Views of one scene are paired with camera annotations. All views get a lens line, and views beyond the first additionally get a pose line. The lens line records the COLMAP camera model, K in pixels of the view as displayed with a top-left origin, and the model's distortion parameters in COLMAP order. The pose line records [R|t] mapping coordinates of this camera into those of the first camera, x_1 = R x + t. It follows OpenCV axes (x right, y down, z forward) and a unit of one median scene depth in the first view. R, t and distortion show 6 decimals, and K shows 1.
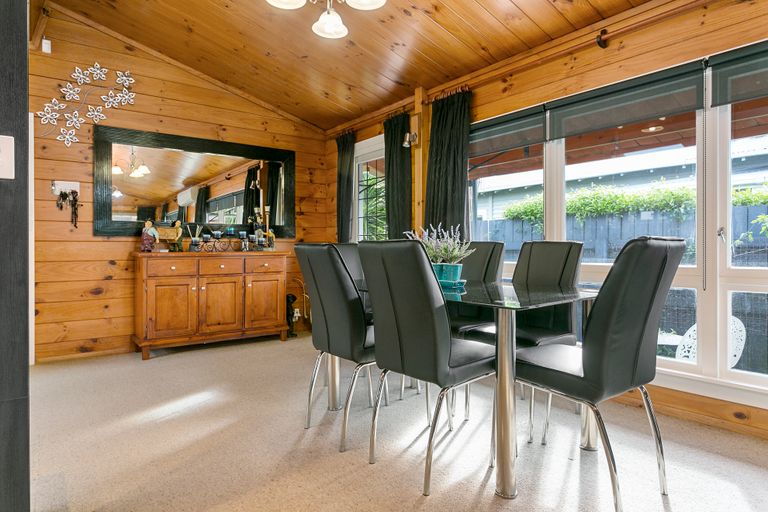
lens RADIAL K [[473.9, 0, 386.8], [0, 473.9, 253.7], [0, 0, 1]] dist [-0.005950, -0.003194]
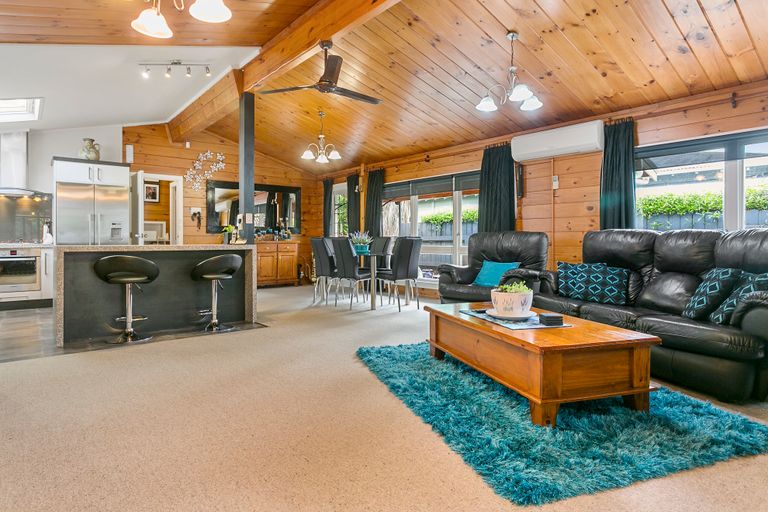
lens RADIAL K [[459.1, 0, 381.1], [0, 459.1, 250.9], [0, 0, 1]] dist [-0.008885, -0.000484]
pose [[0.999587, 0.001789, 0.028676, 0.089635], [-0.002196, 0.999898, 0.014148, 0.010083], [-0.028647, -0.014205, 0.999489, -1.032973]]
